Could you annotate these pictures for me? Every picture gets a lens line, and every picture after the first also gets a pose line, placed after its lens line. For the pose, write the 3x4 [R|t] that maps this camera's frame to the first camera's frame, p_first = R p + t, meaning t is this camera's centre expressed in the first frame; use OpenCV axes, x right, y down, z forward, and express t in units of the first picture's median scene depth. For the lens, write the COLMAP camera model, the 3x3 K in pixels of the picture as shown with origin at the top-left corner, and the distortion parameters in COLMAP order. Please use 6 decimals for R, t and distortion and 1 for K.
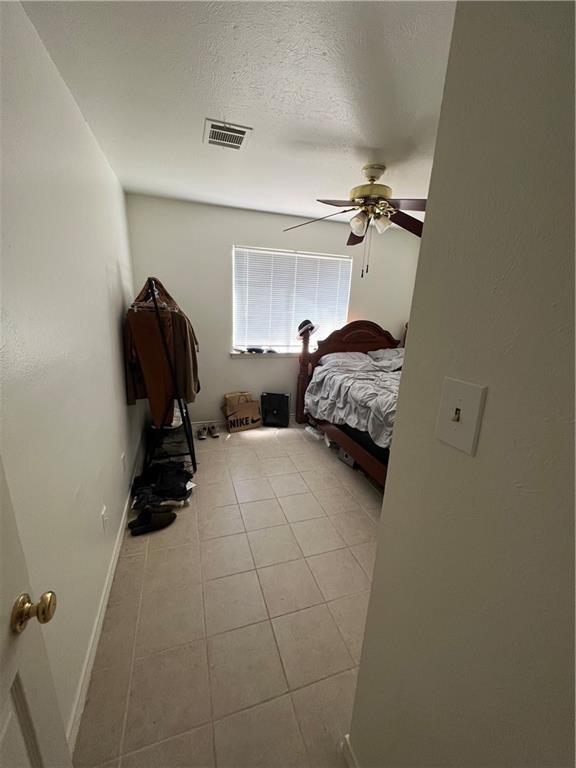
lens RADIAL K [[307.5, 0, 287.7], [0, 307.5, 384.7], [0, 0, 1]] dist [0.000697, -0.000452]
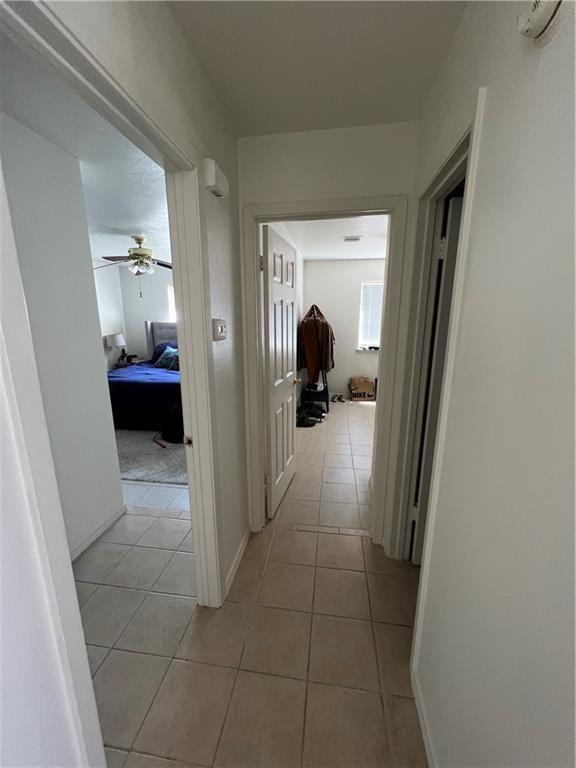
lens RADIAL K [[307.5, 0, 290.3], [0, 307.5, 384.5], [0, 0, 1]] dist [0.000697, -0.000452]
pose [[0.895092, 0.056709, -0.442261, 0.265944], [-0.082833, 0.995762, -0.039965, 0.205765], [0.438120, 0.072406, 0.895996, -0.655049]]
